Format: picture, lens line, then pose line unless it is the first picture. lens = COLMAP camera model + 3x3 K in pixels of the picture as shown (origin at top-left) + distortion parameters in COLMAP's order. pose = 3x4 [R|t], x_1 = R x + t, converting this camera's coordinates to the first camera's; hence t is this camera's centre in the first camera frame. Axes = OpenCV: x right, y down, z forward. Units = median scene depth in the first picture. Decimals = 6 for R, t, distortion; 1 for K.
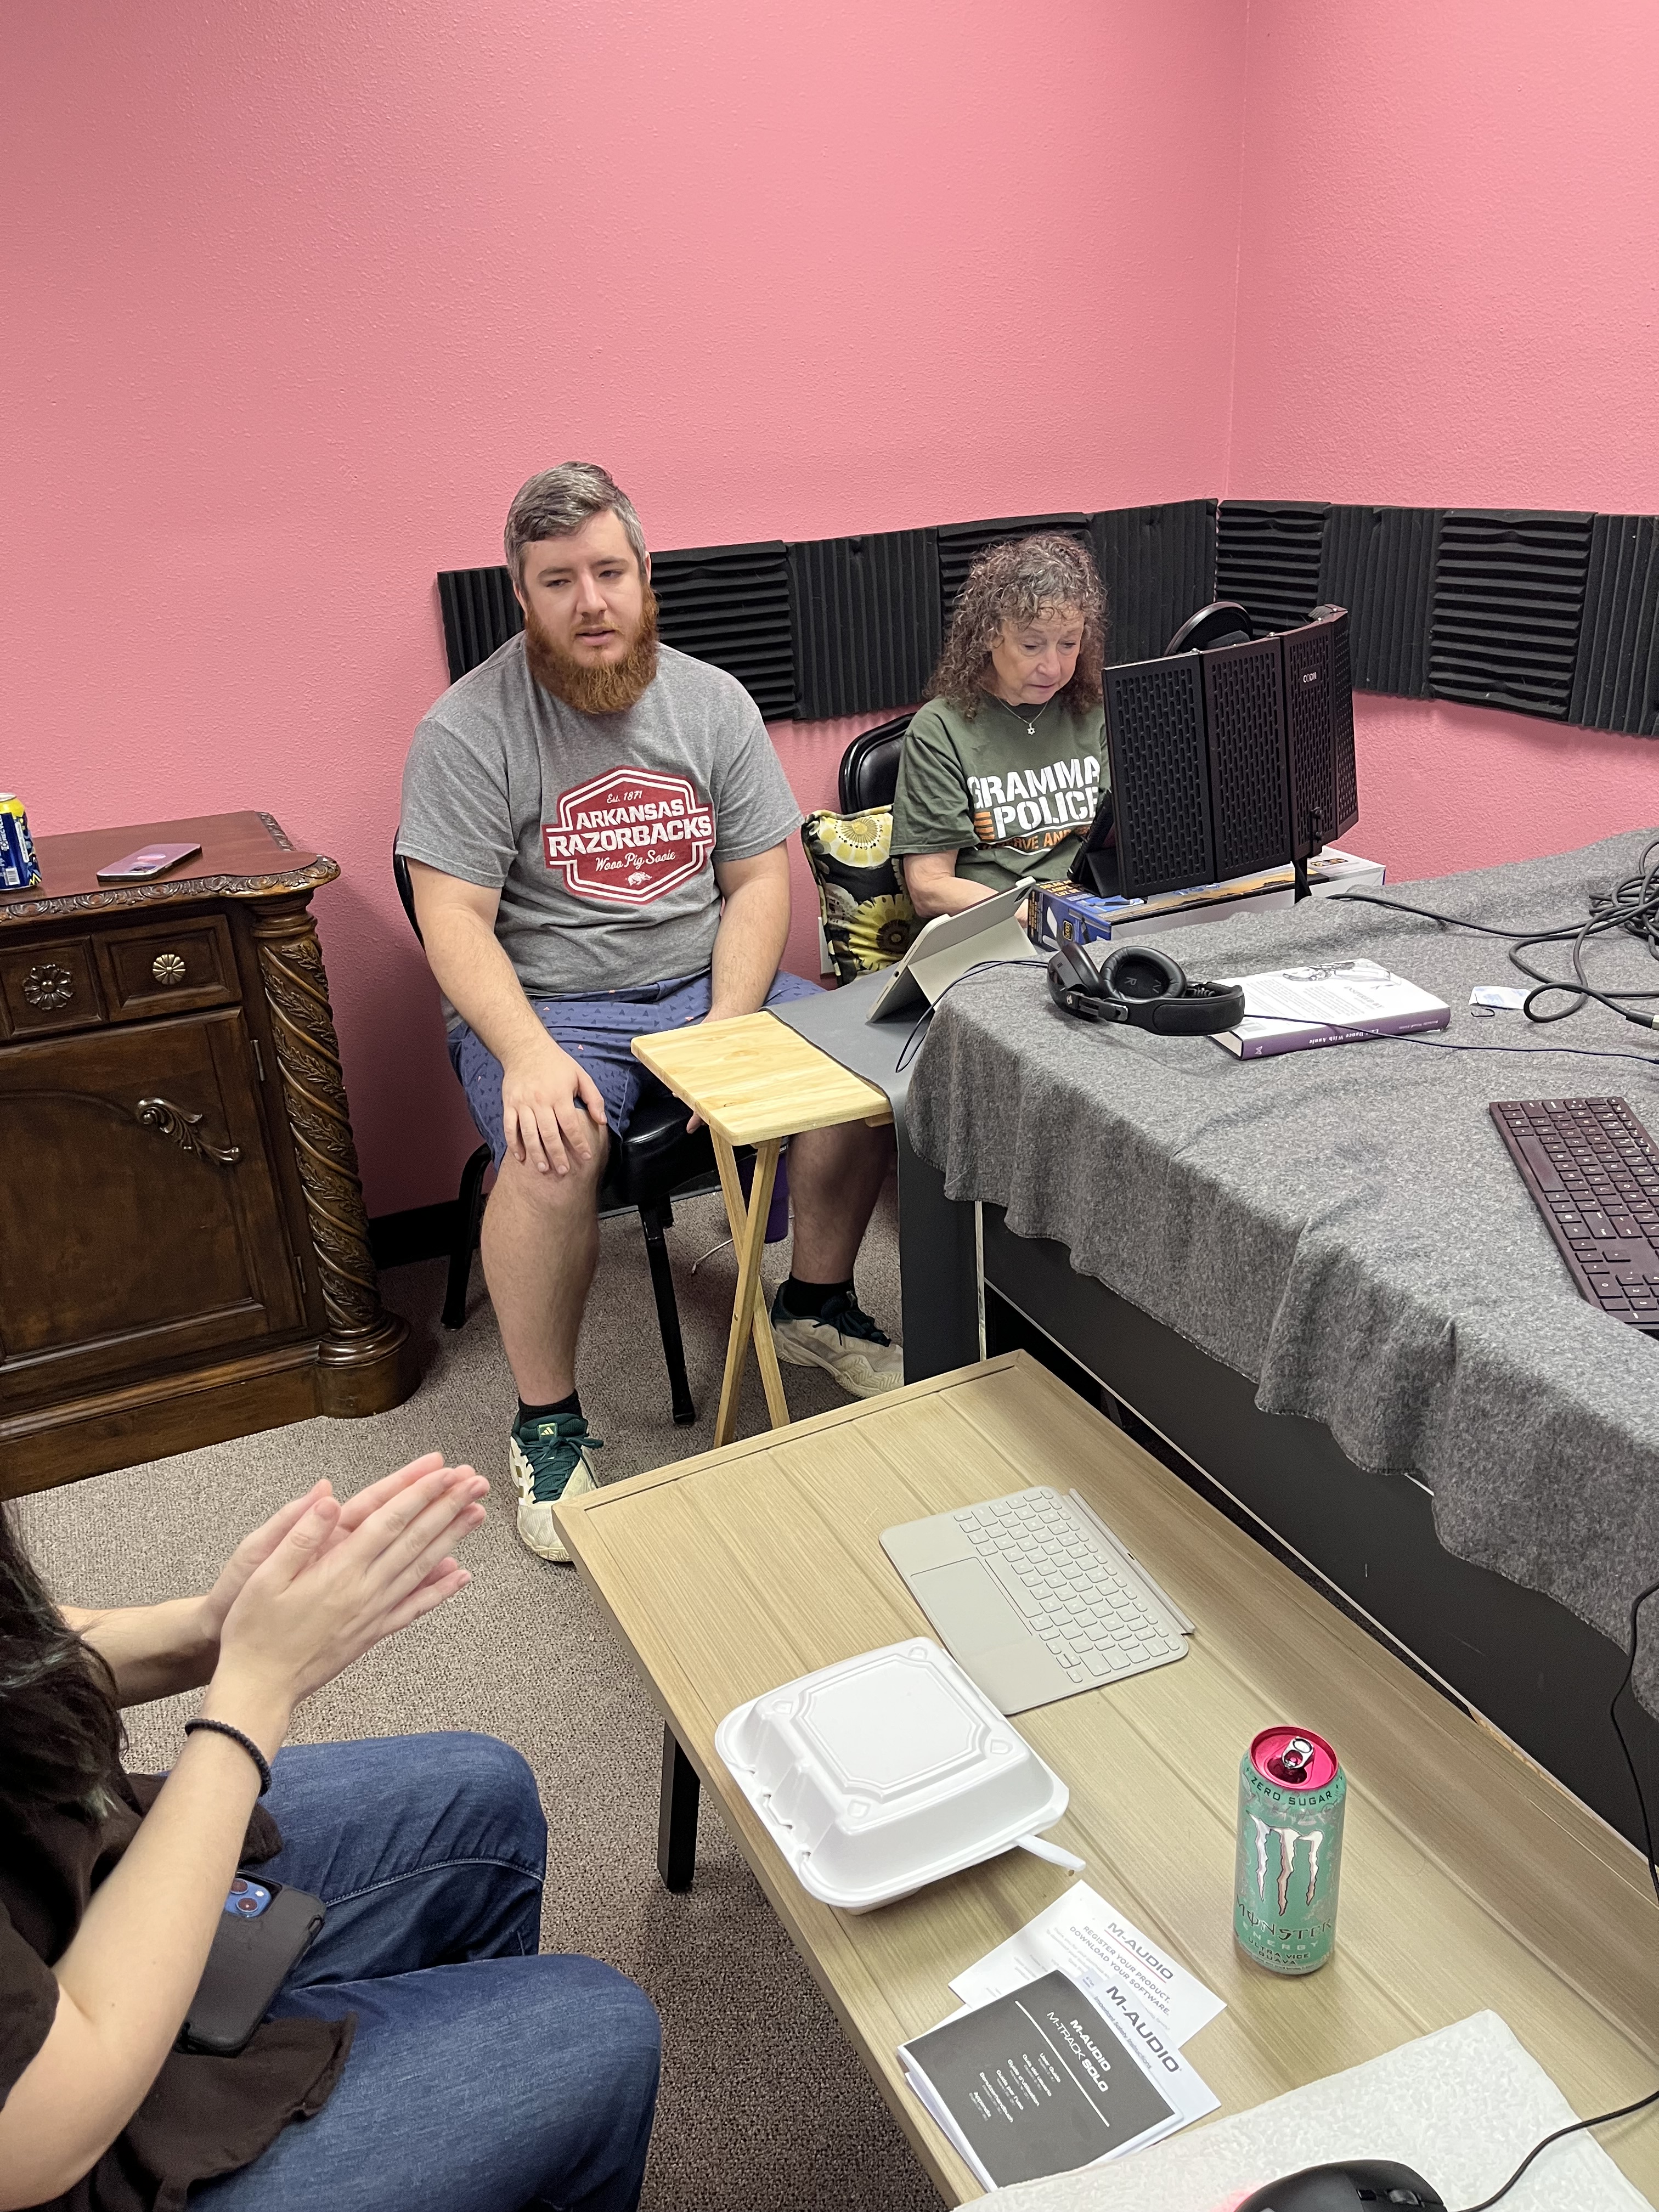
lens RADIAL K [[1685.9, 0, 829.5], [0, 1685.9, 1106.0], [0, 0, 1]] dist [0.020271, 0.002685]
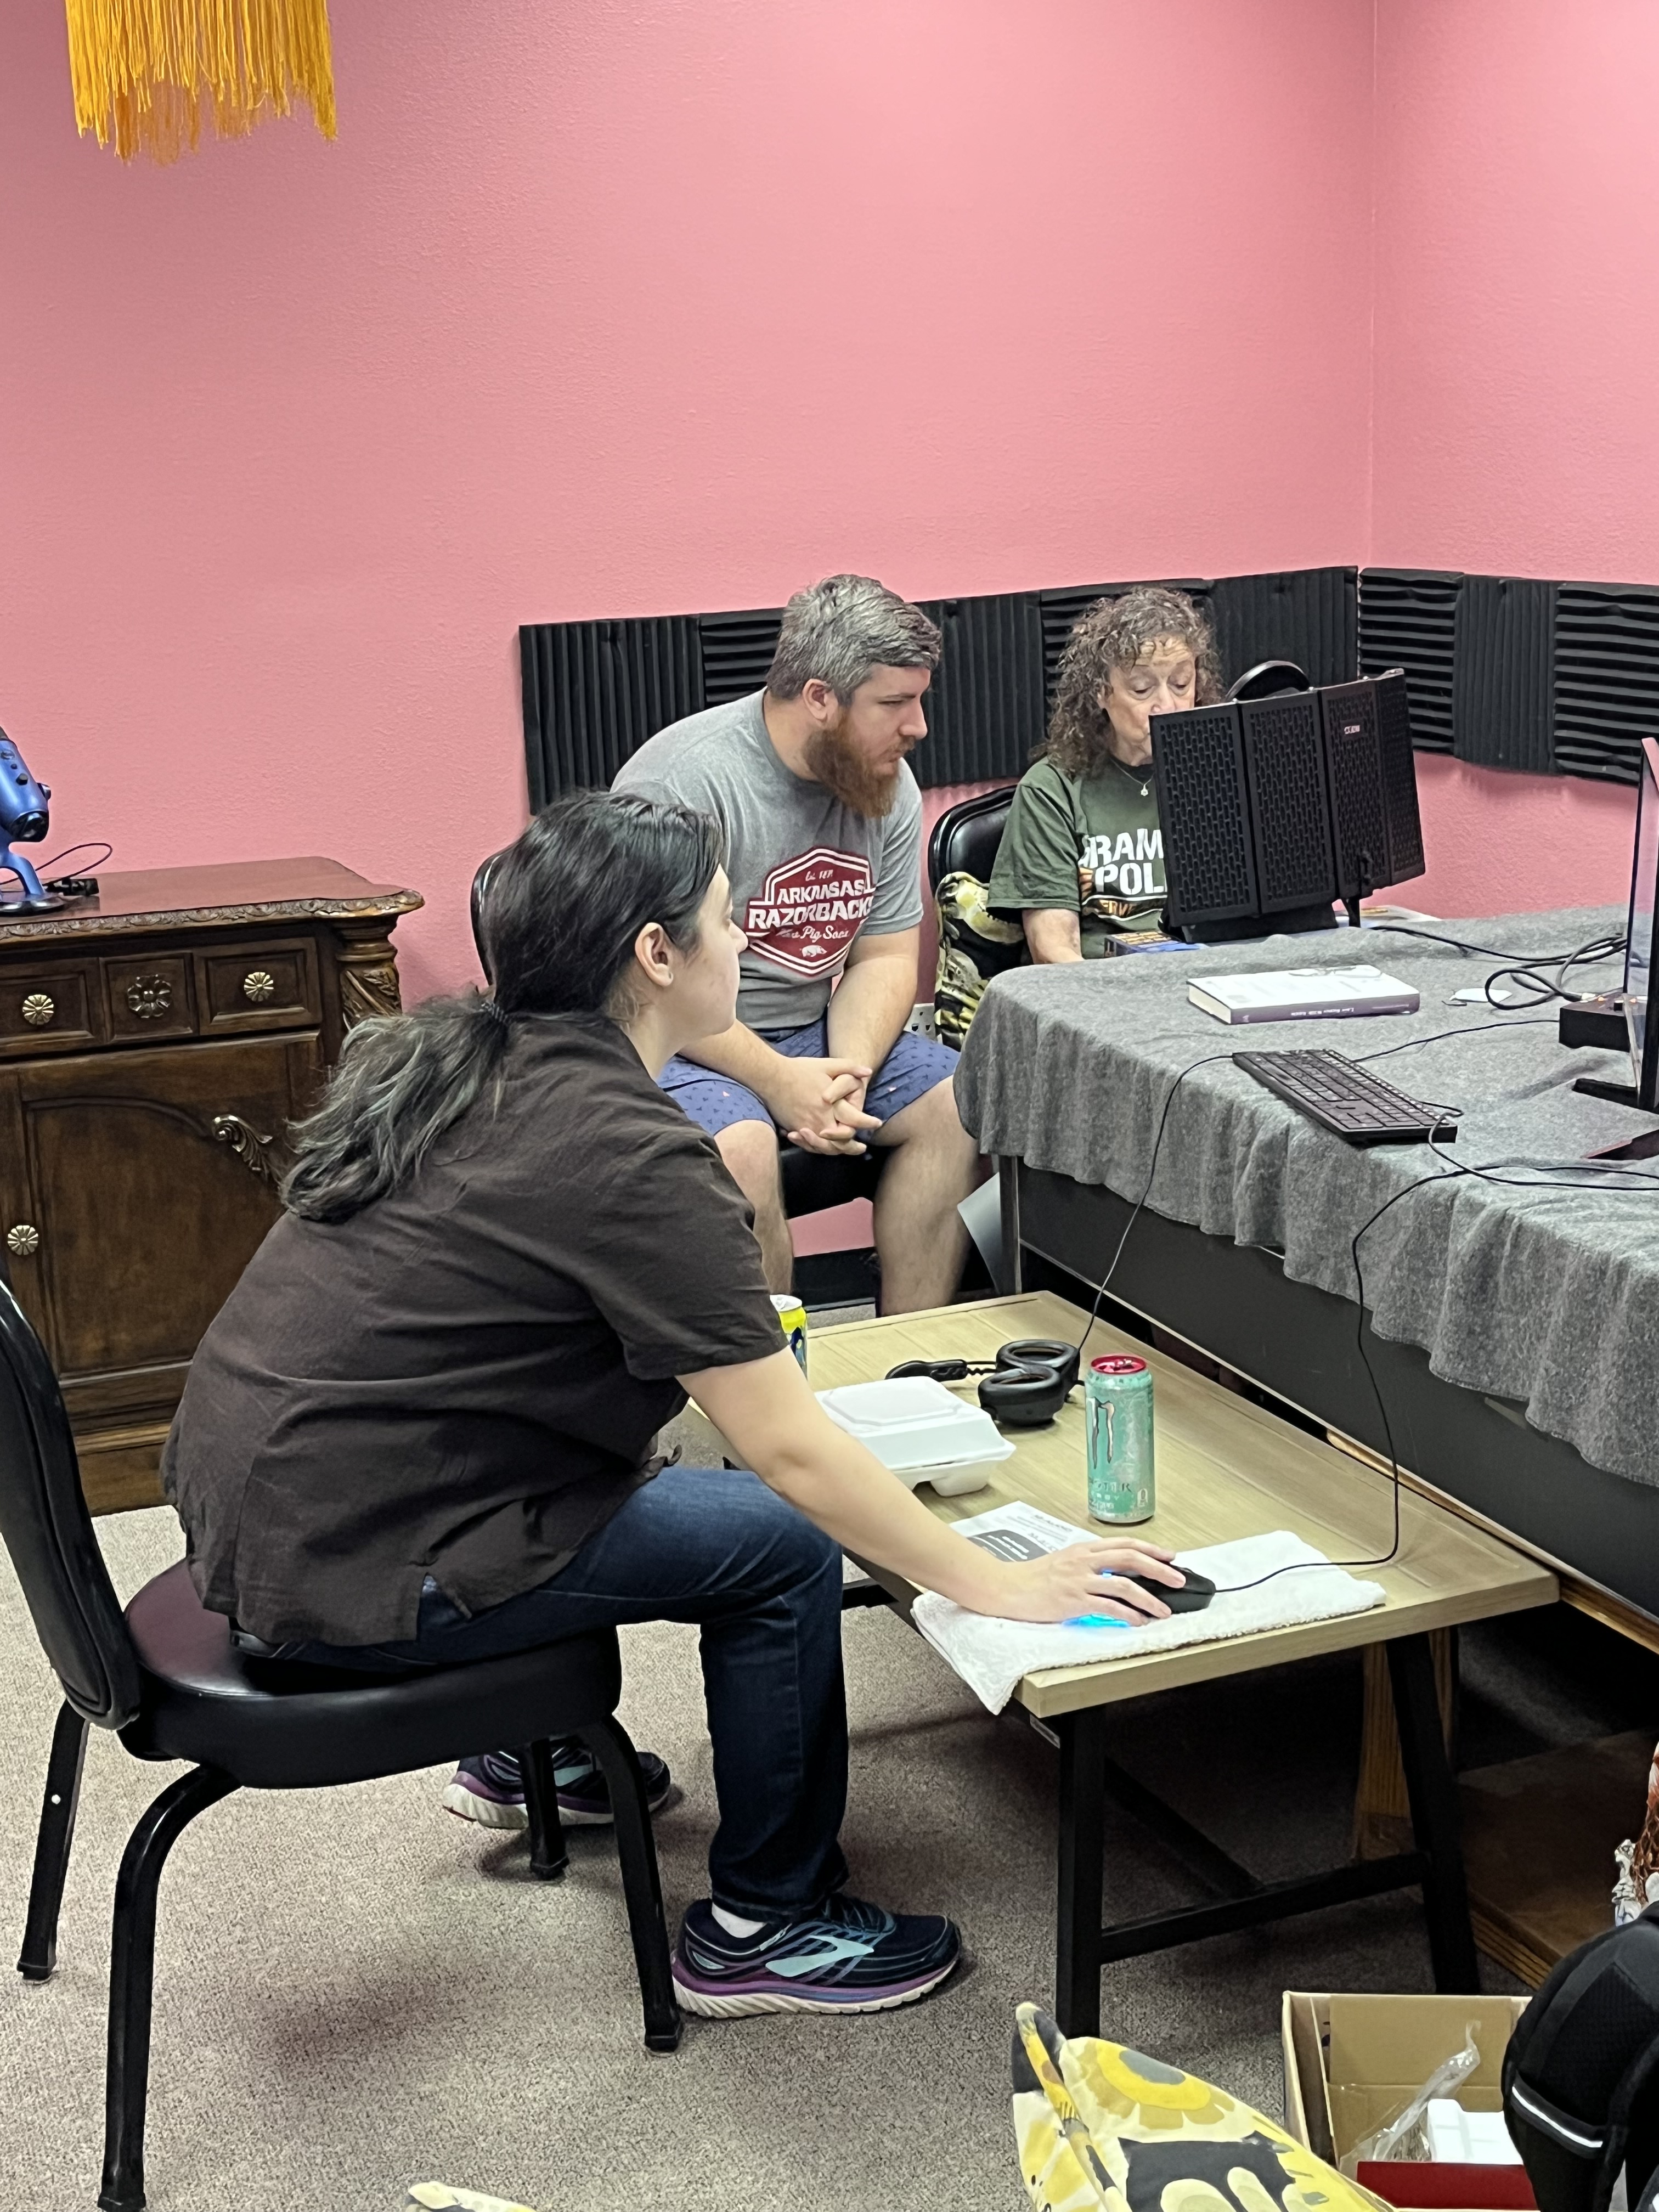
lens RADIAL K [[2956.7, 0, 829.5], [0, 2956.7, 1106.0], [0, 0, 1]] dist [0.089165, -0.110004]
pose [[0.998227, 0.026914, -0.053081, 0.052015], [-0.035010, 0.986813, -0.158035, 0.248594], [0.048127, 0.159613, 0.986006, -0.710732]]
